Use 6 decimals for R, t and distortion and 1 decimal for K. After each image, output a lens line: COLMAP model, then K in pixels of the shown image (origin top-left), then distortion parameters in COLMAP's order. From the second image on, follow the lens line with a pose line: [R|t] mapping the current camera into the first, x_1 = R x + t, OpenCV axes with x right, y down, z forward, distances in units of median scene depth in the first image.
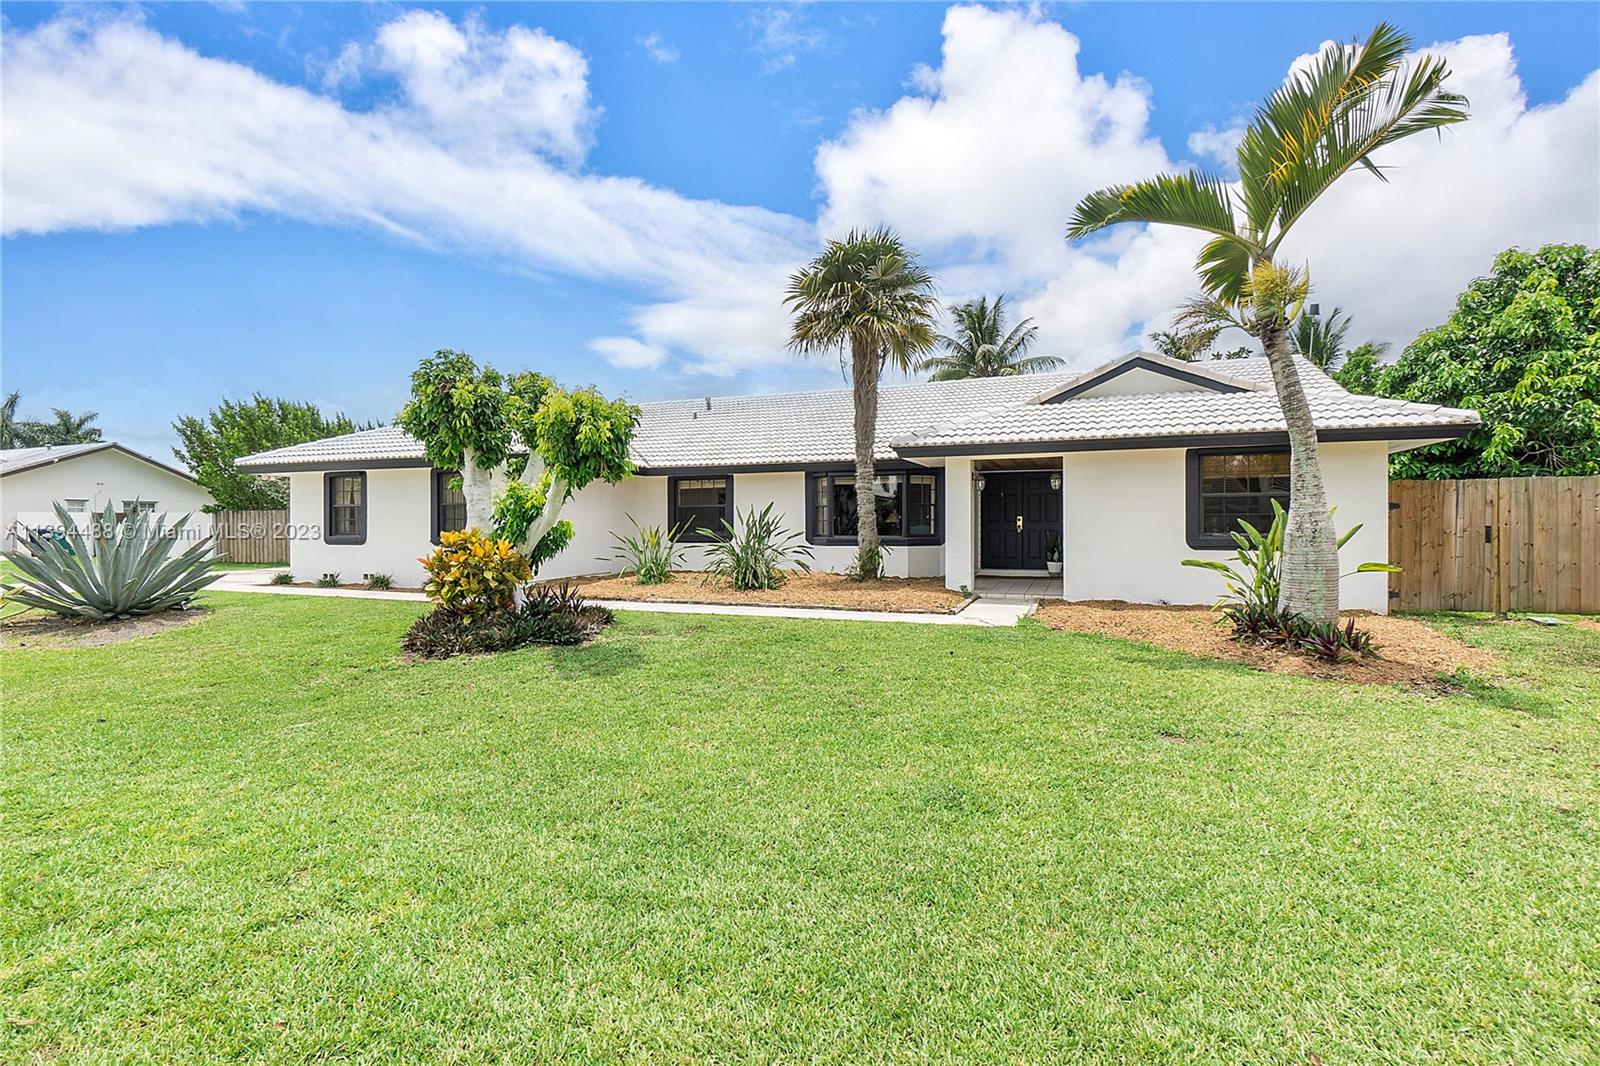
lens RADIAL K [[711.6, 0, 800.0], [0, 711.6, 533.0], [0, 0, 1]] dist [0.008683, -0.000161]
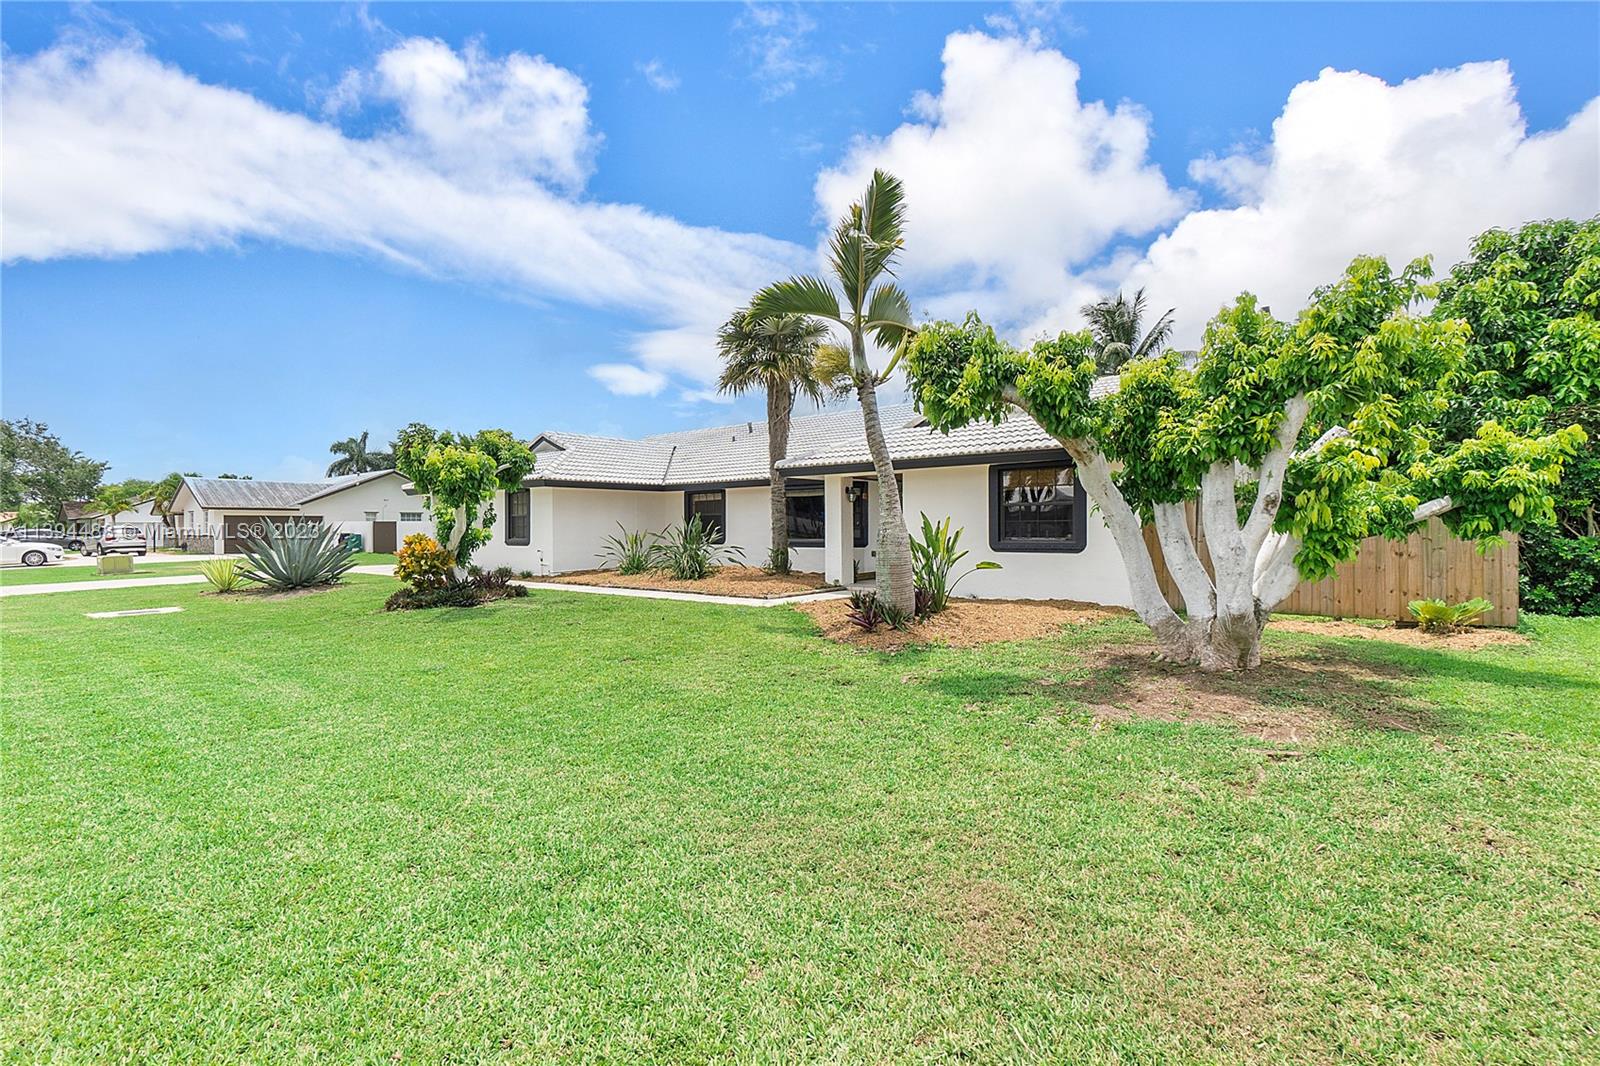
lens RADIAL K [[711.6, 0, 800.0], [0, 711.6, 533.0], [0, 0, 1]] dist [0.008683, -0.000161]
pose [[0.955365, -0.000686, -0.295427, 0.495431], [-0.000960, 0.999985, -0.005426, 0.000139], [0.295427, 0.005468, 0.955350, -0.172247]]
